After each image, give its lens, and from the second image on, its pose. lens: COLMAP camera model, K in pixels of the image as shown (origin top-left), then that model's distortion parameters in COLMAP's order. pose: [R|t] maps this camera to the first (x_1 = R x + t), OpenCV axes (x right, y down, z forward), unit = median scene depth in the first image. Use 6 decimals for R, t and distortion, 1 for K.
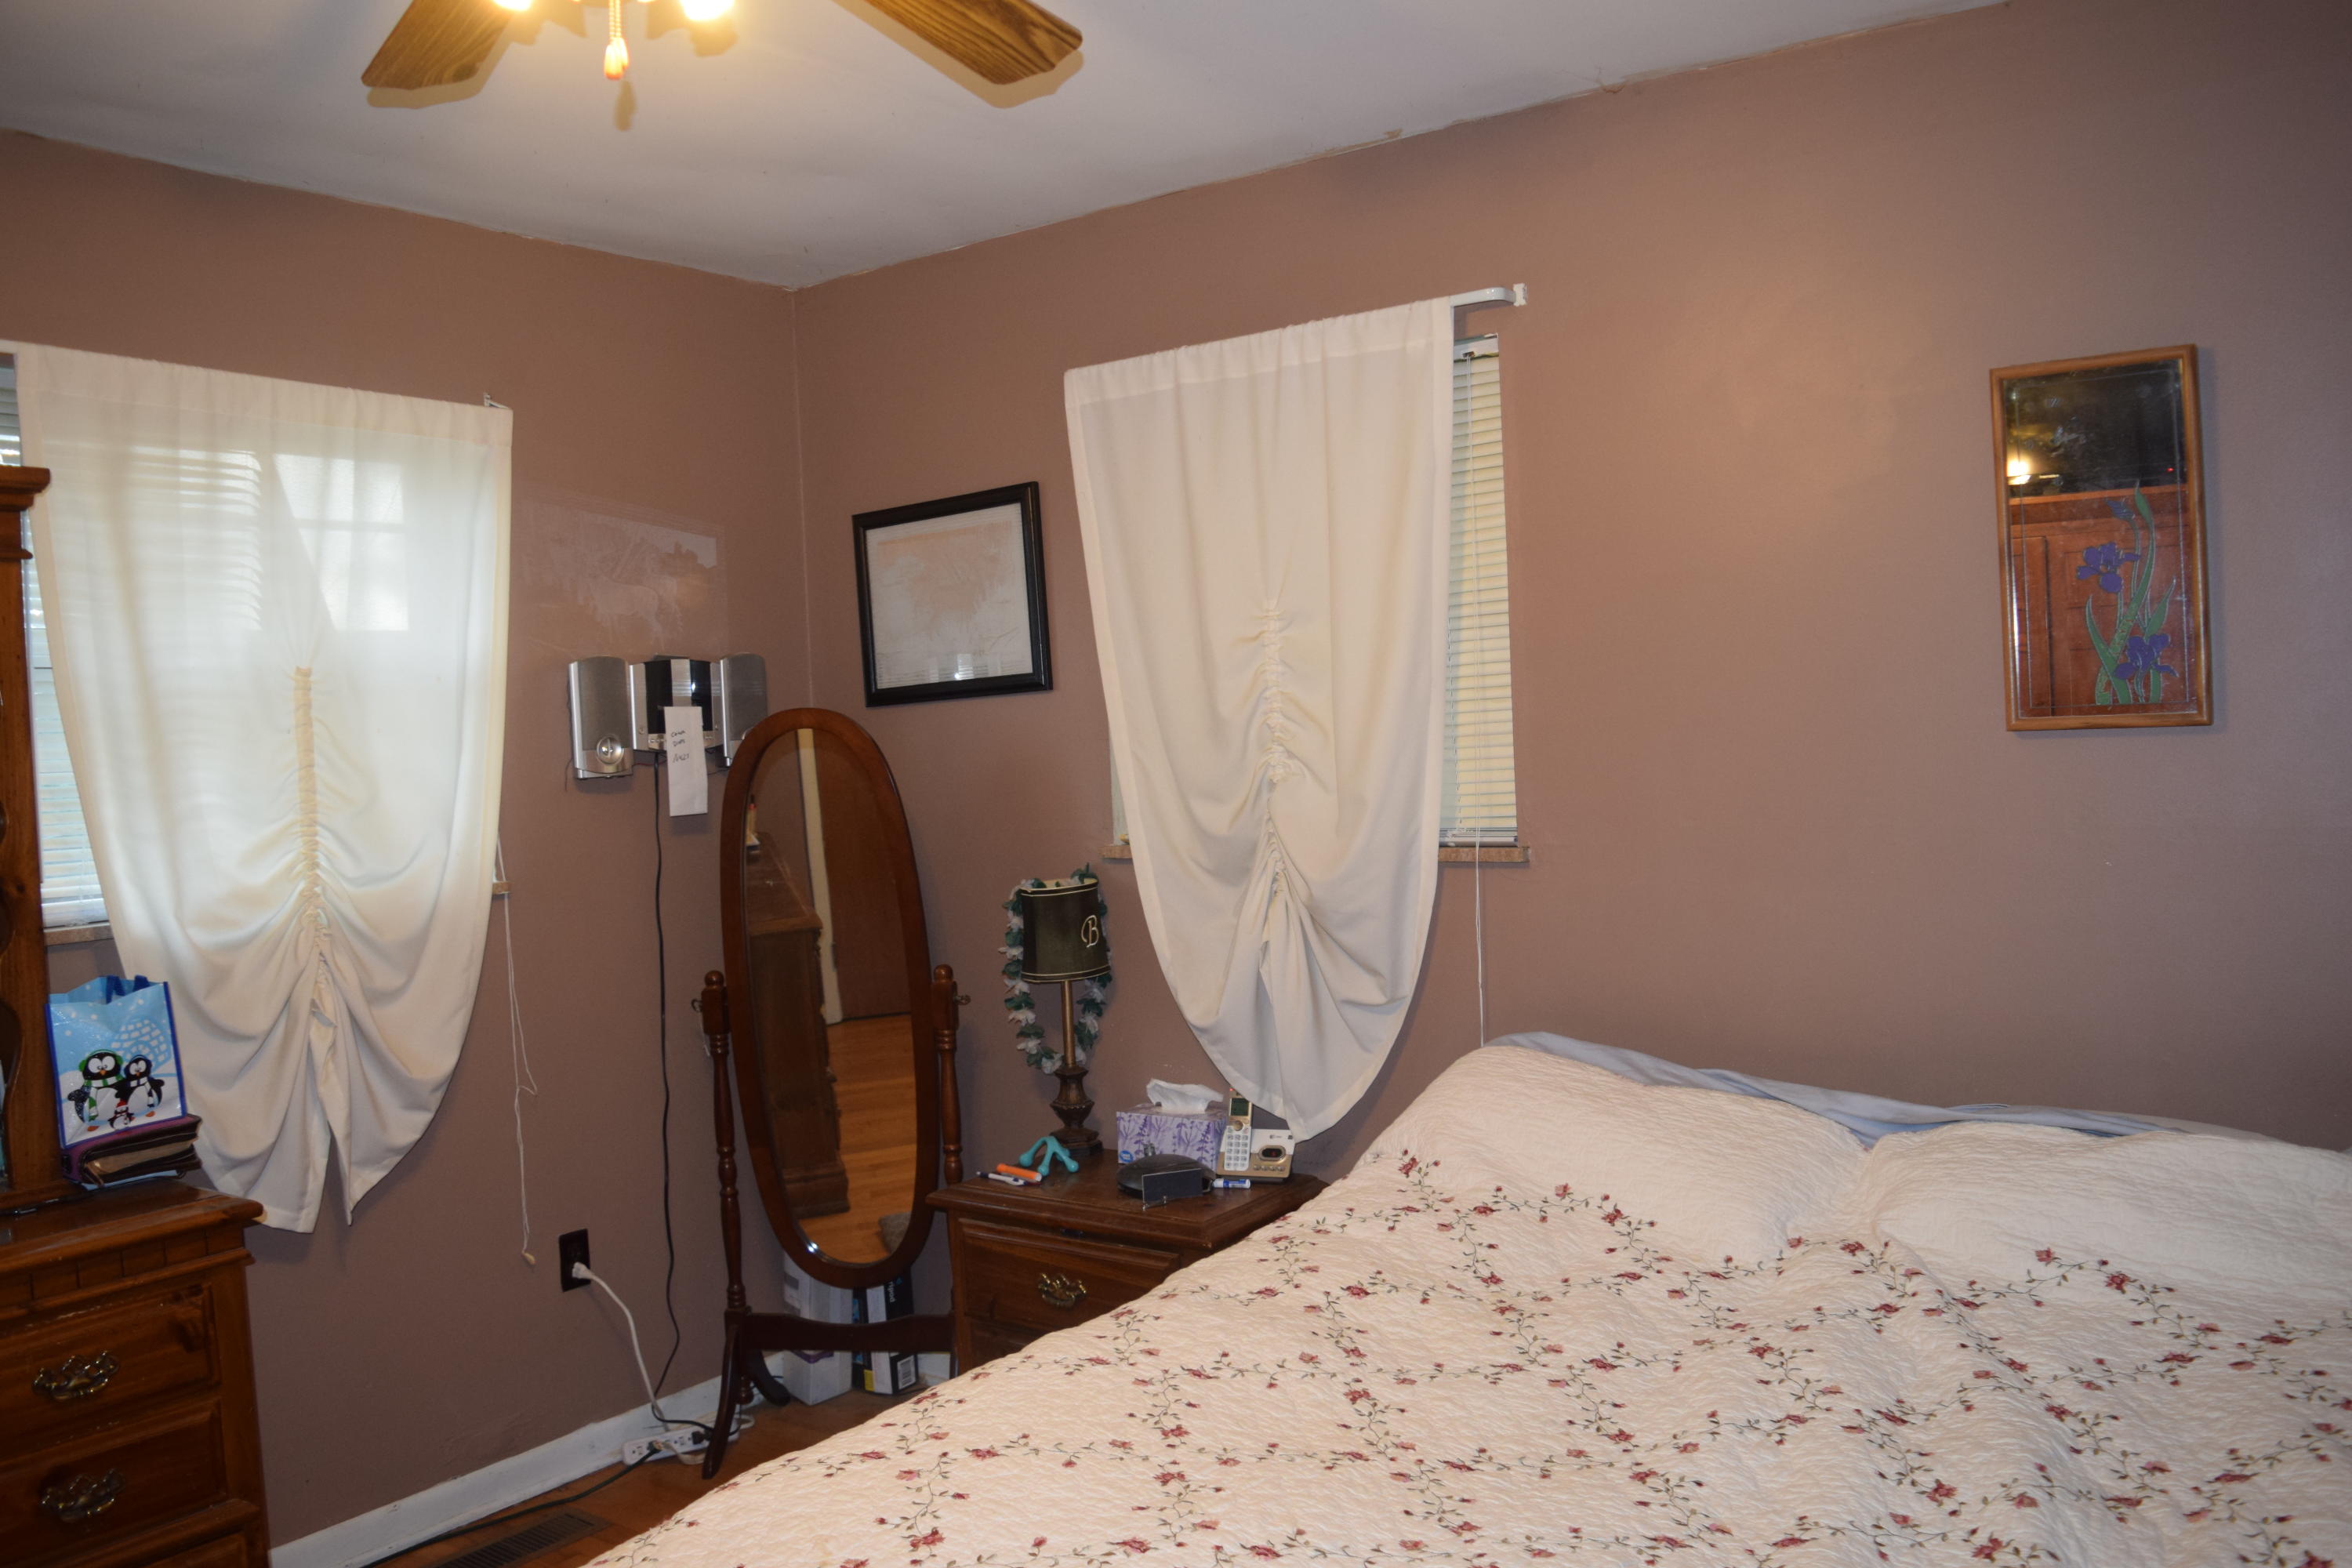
lens RADIAL K [[1835.0, 0, 1180.2], [0, 1835.0, 770.6], [0, 0, 1]] dist [-0.096372, 0.022774]
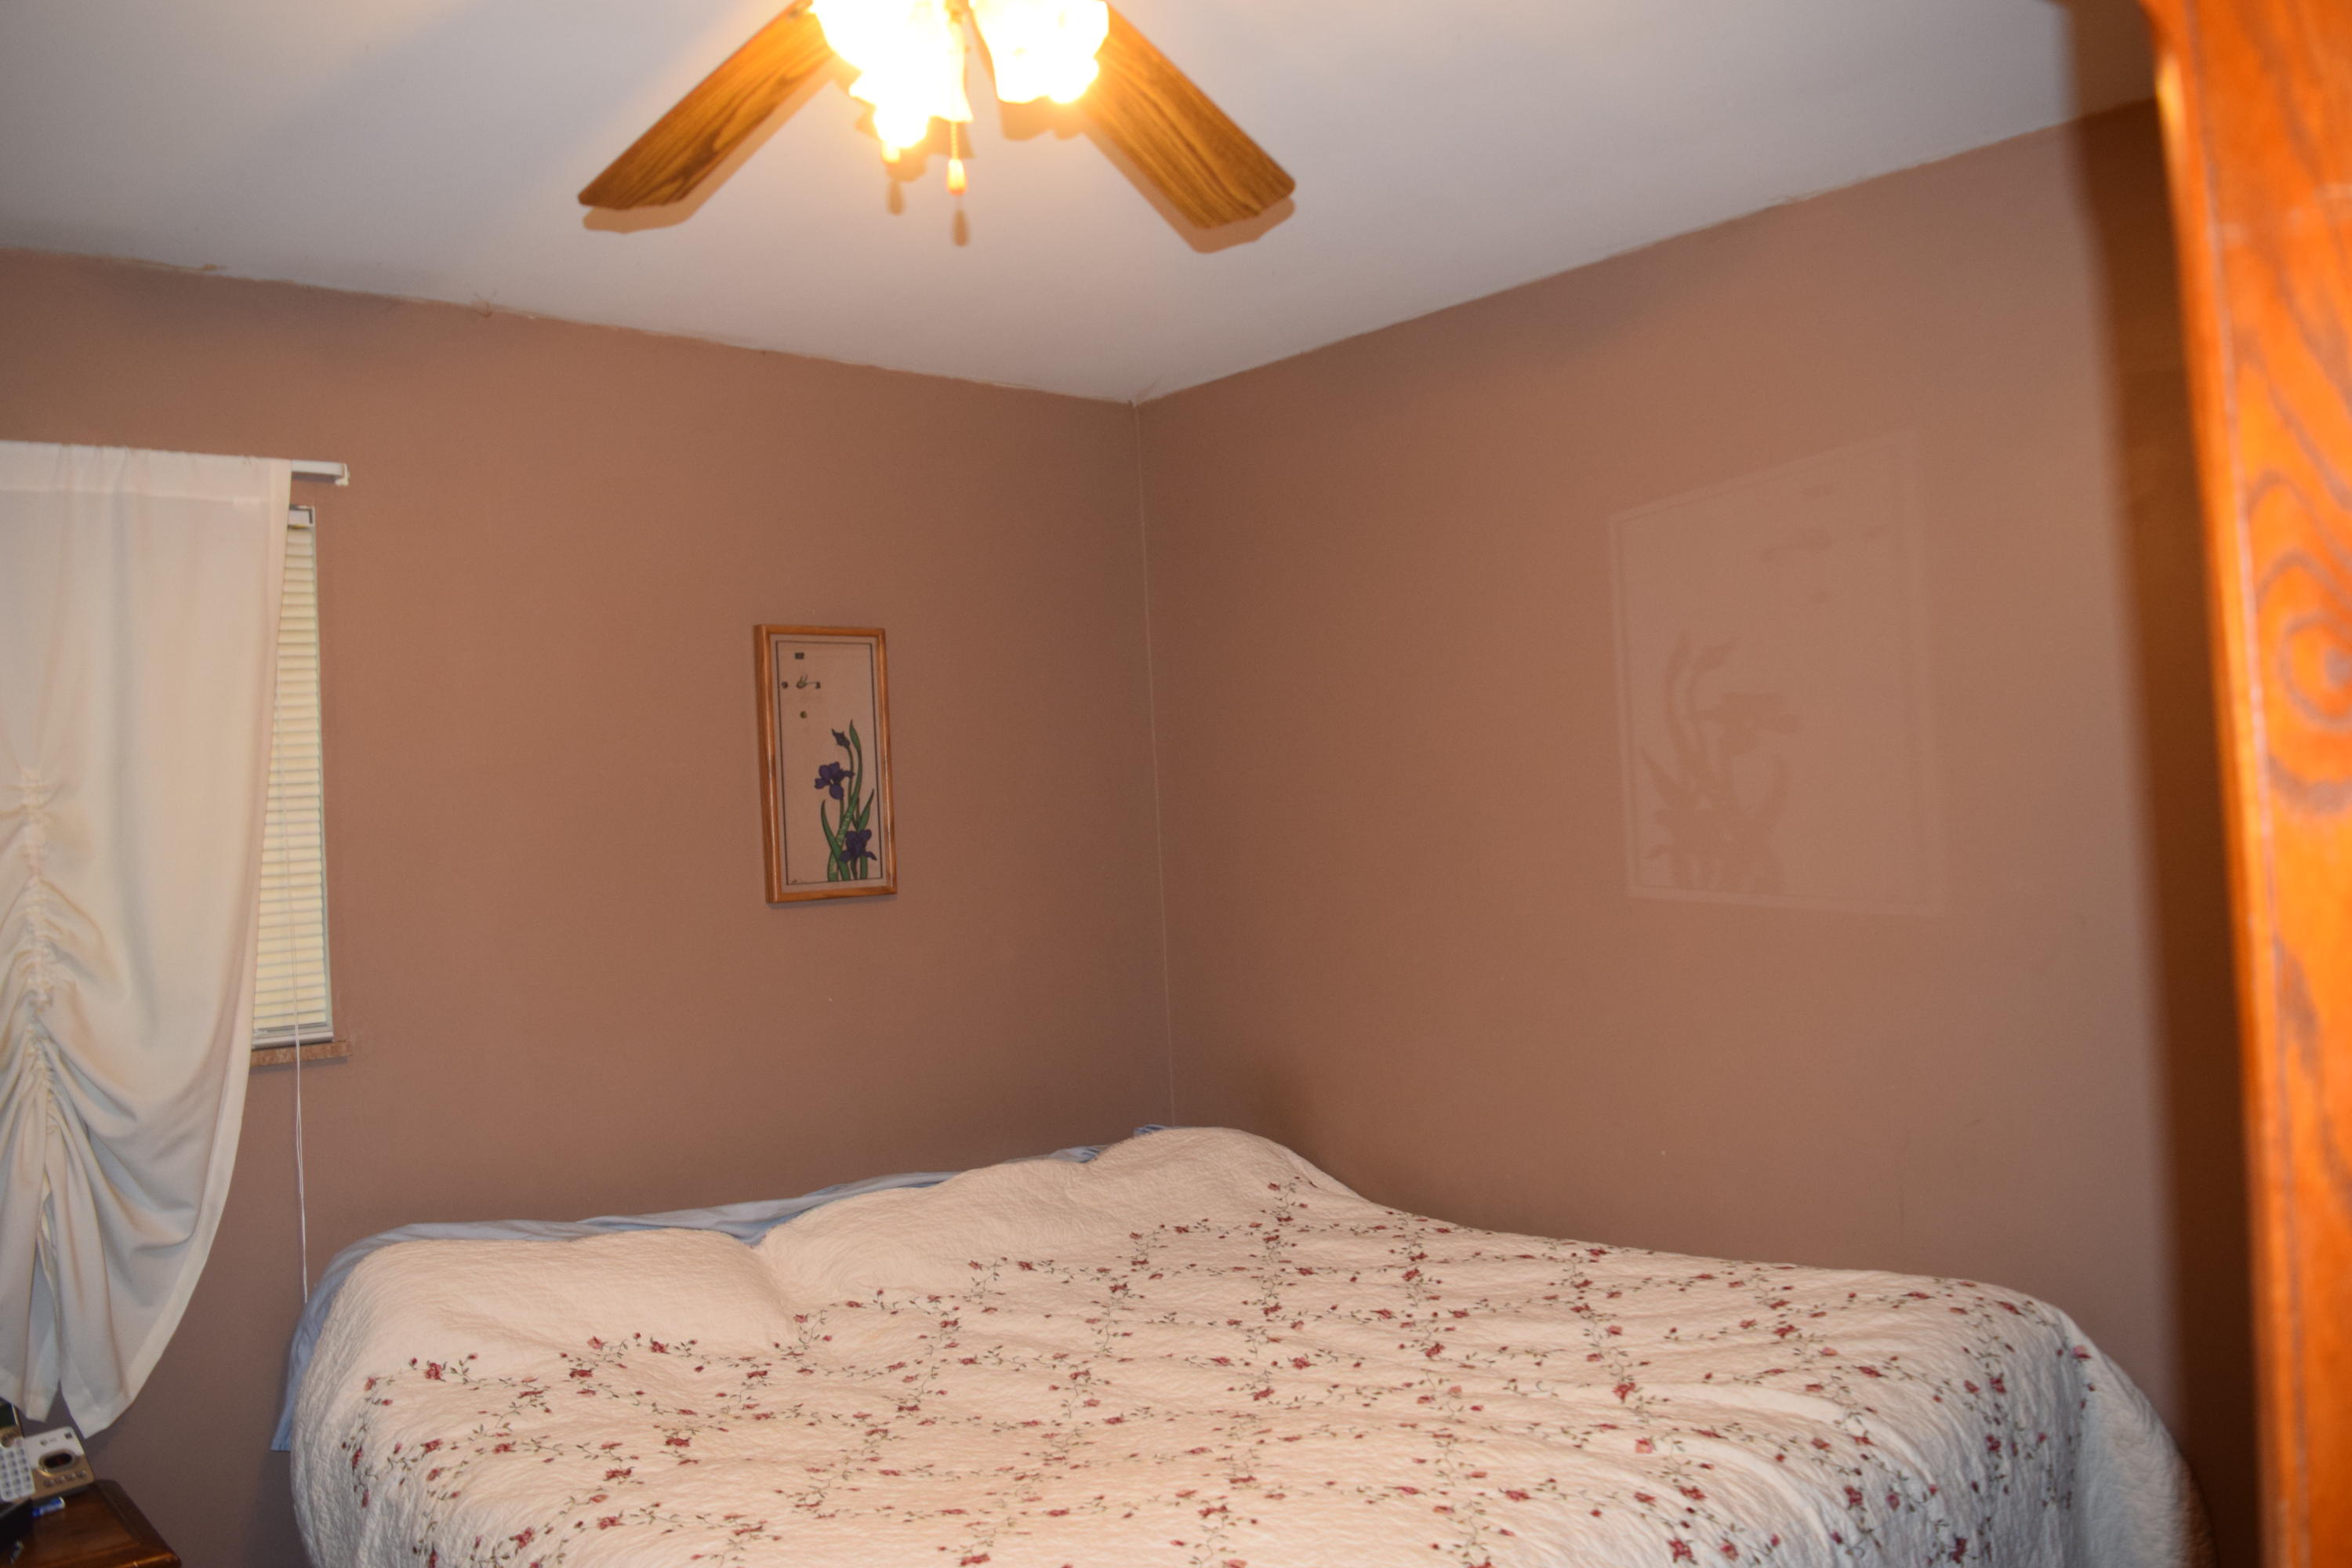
lens RADIAL K [[1835.0, 0, 1182.4], [0, 1835.0, 791.1], [0, 0, 1]] dist [-0.096372, 0.022774]
pose [[0.228618, 0.055190, 0.971951, -0.626457], [0.078909, 0.994056, -0.075006, 0.016865], [-0.970313, 0.093844, 0.222904, 0.350720]]
